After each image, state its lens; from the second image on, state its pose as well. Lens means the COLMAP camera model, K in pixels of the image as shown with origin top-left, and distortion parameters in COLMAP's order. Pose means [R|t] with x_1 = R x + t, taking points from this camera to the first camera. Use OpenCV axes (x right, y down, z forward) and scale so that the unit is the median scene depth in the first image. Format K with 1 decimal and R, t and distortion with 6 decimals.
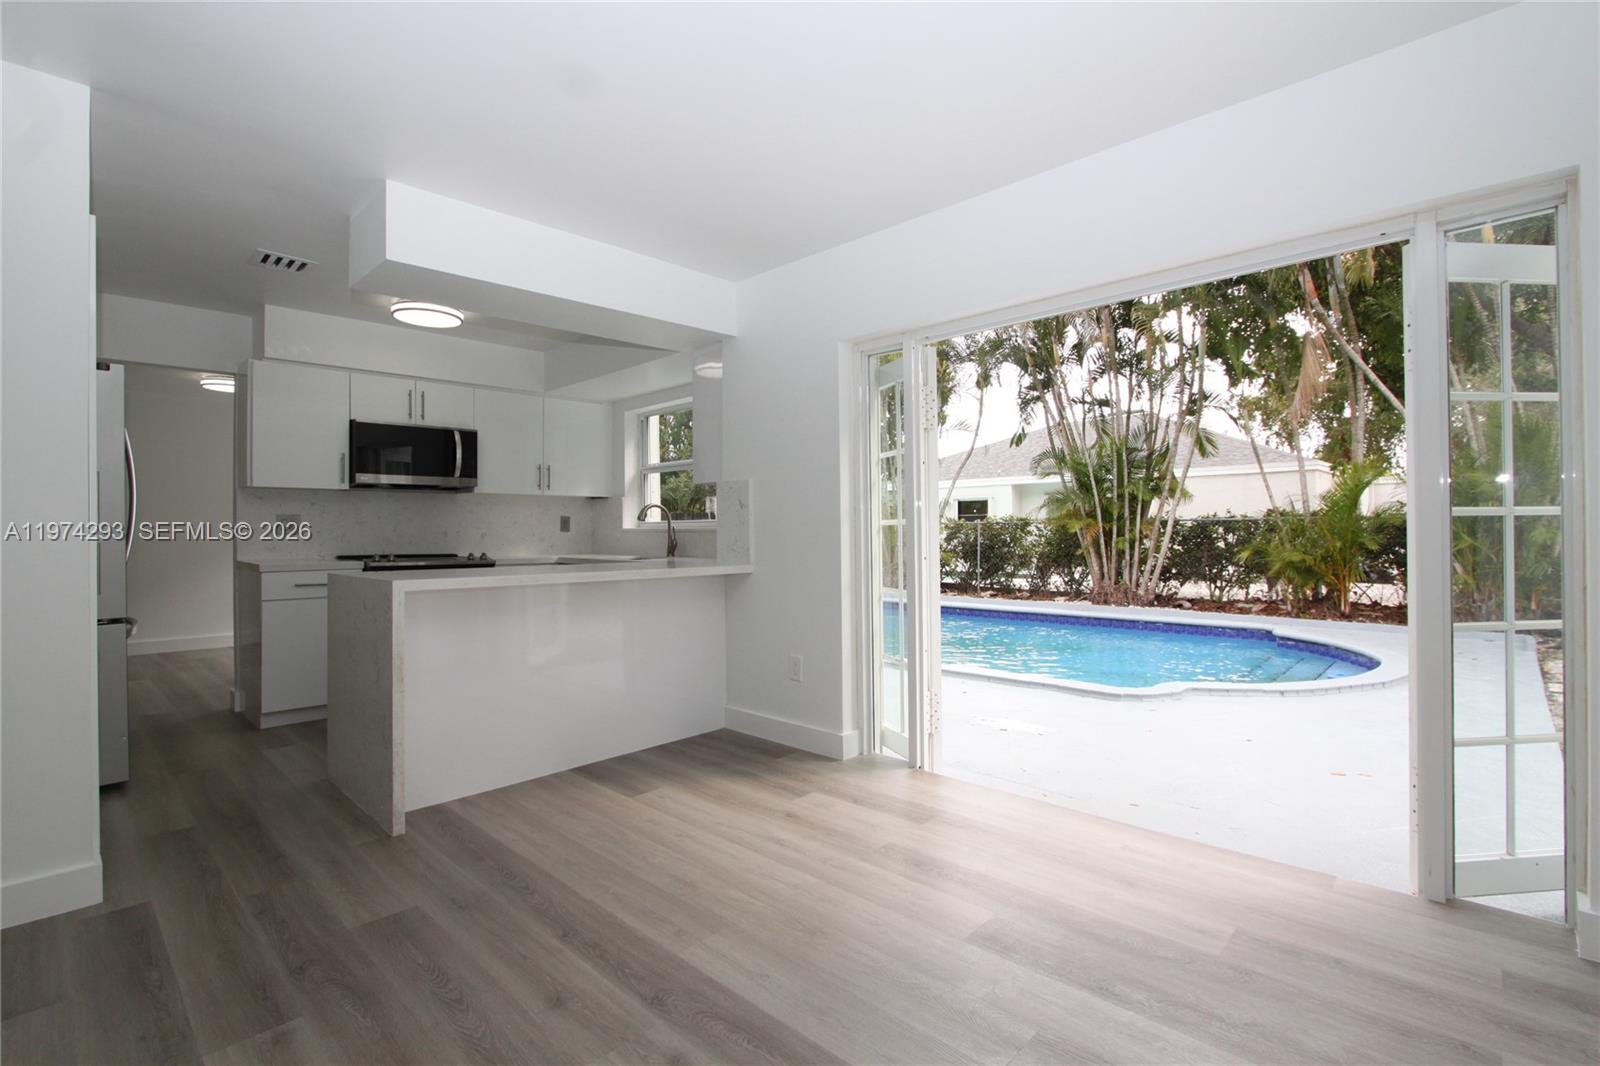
lens RADIAL K [[736.8, 0, 791.1], [0, 736.8, 525.7], [0, 0, 1]] dist [-0.013811, 0.000924]
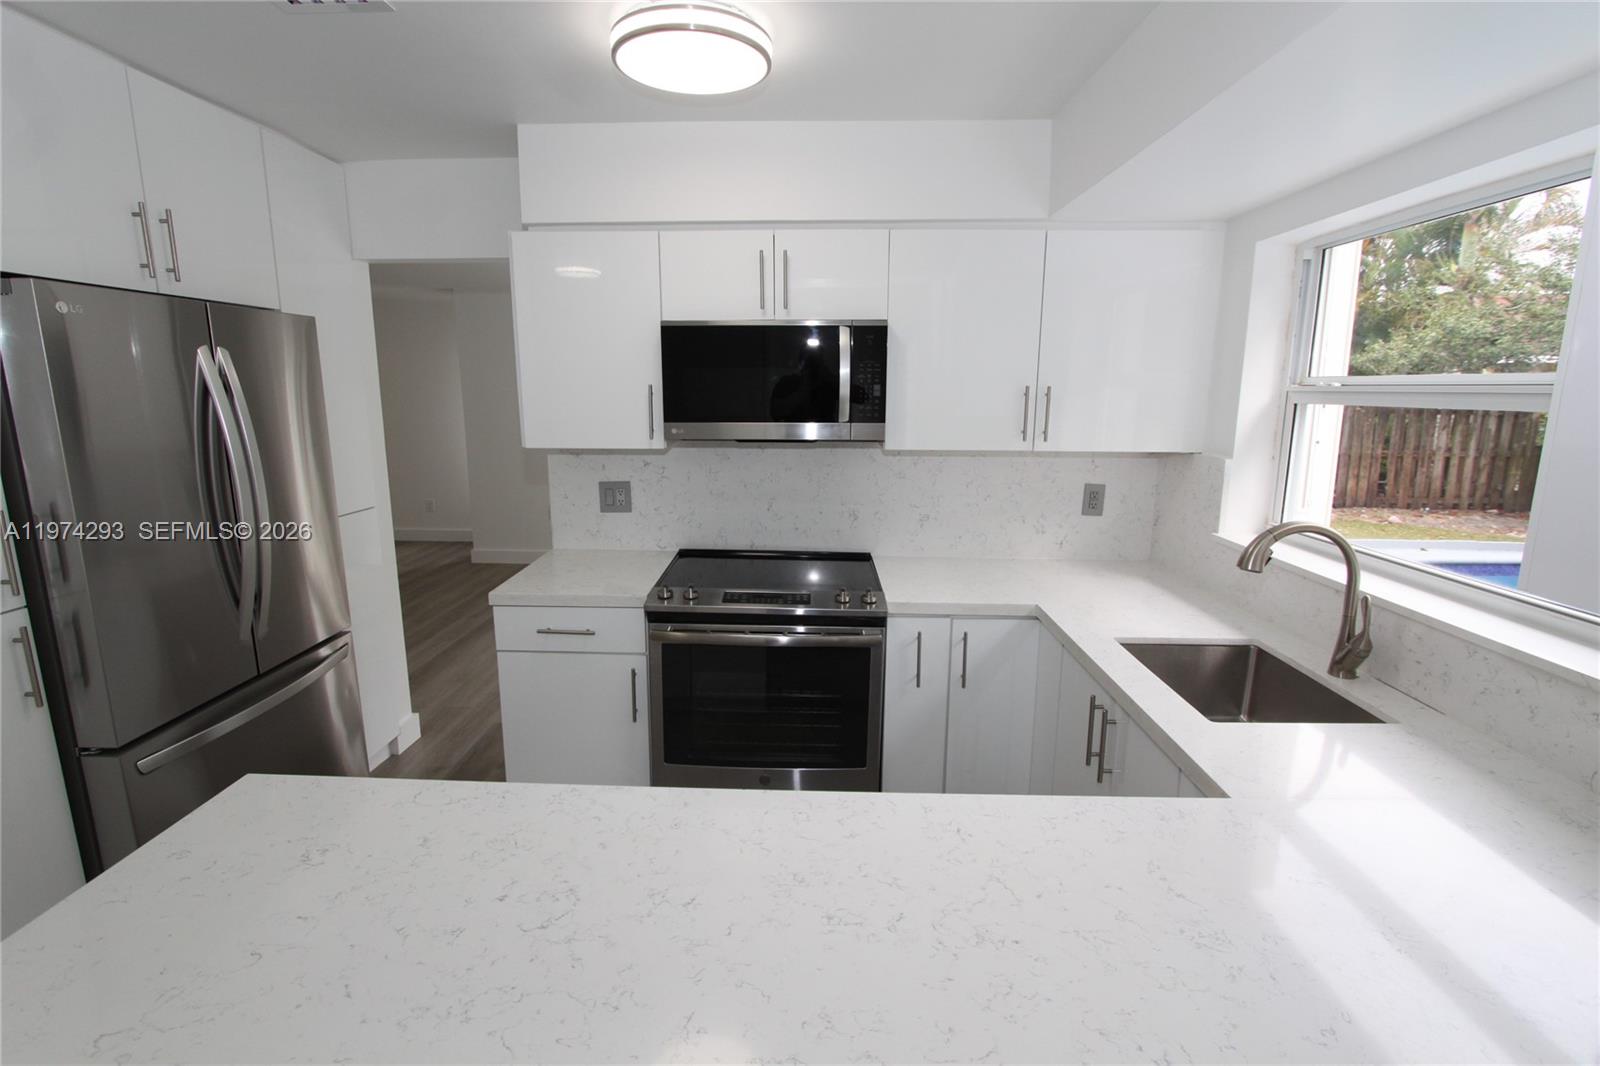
lens RADIAL K [[736.8, 0, 791.1], [0, 736.8, 525.7], [0, 0, 1]] dist [-0.013811, 0.000924]
pose [[0.683820, 0.144379, -0.715224, -0.112212], [-0.005116, 0.981152, 0.193170, -0.094113], [0.729633, -0.128434, 0.671670, 0.629729]]
